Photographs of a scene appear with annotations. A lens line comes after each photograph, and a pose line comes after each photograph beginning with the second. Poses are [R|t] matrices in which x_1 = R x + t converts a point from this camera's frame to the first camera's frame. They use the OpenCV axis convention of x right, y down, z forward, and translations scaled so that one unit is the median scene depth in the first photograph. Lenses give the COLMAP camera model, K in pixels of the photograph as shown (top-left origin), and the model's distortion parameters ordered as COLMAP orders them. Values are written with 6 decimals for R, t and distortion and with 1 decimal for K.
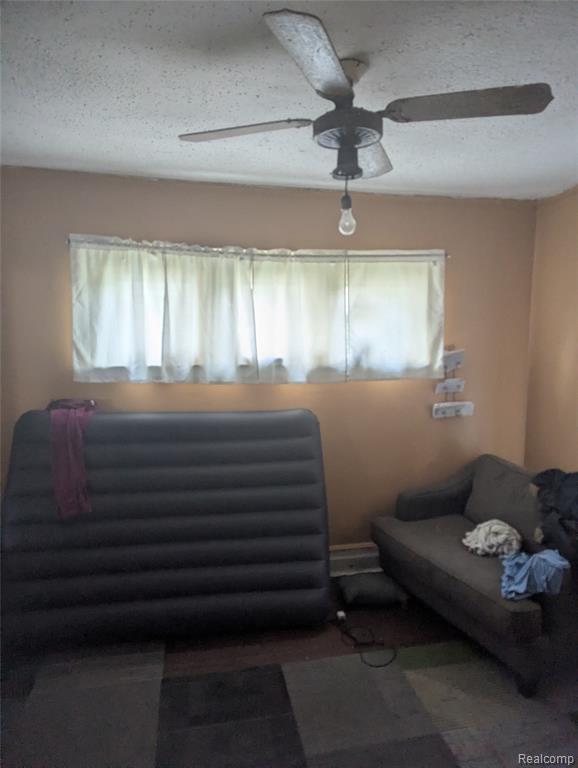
lens RADIAL K [[537.8, 0, 294.3], [0, 537.8, 384.4], [0, 0, 1]] dist [0.042227, -0.009698]
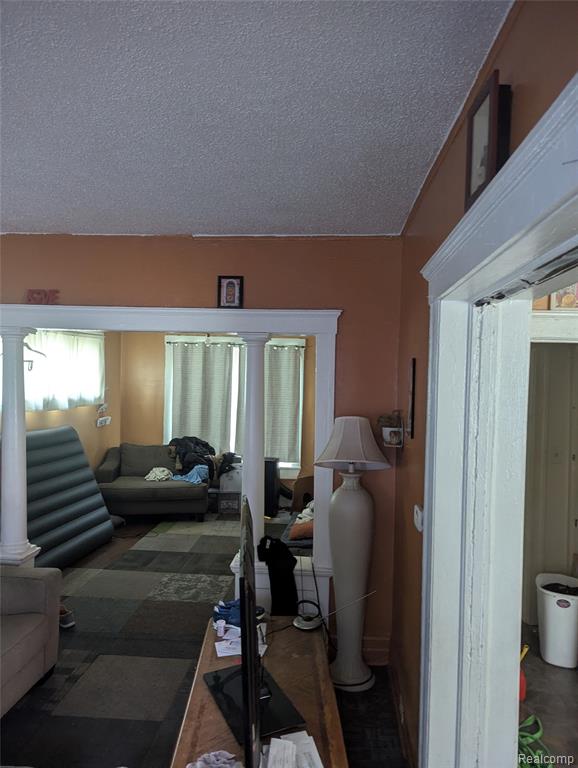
lens RADIAL K [[537.8, 0, 307.0], [0, 537.8, 401.0], [0, 0, 1]] dist [0.042227, -0.009698]
pose [[0.266677, -0.036727, 0.963086, -1.333748], [0.077196, 0.996877, 0.016640, 0.001968], [-0.960689, 0.069909, 0.268679, -0.133991]]
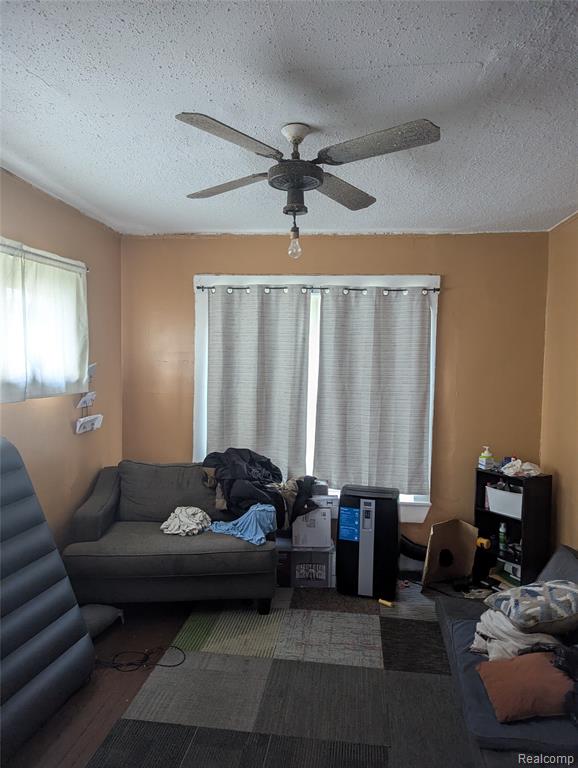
lens RADIAL K [[537.8, 0, 301.6], [0, 537.8, 399.0], [0, 0, 1]] dist [0.042227, -0.009698]
pose [[0.318729, -0.057183, 0.946119, -0.571309], [0.082376, 0.996073, 0.032451, 0.001324], [-0.944259, 0.067595, 0.322188, 0.322639]]
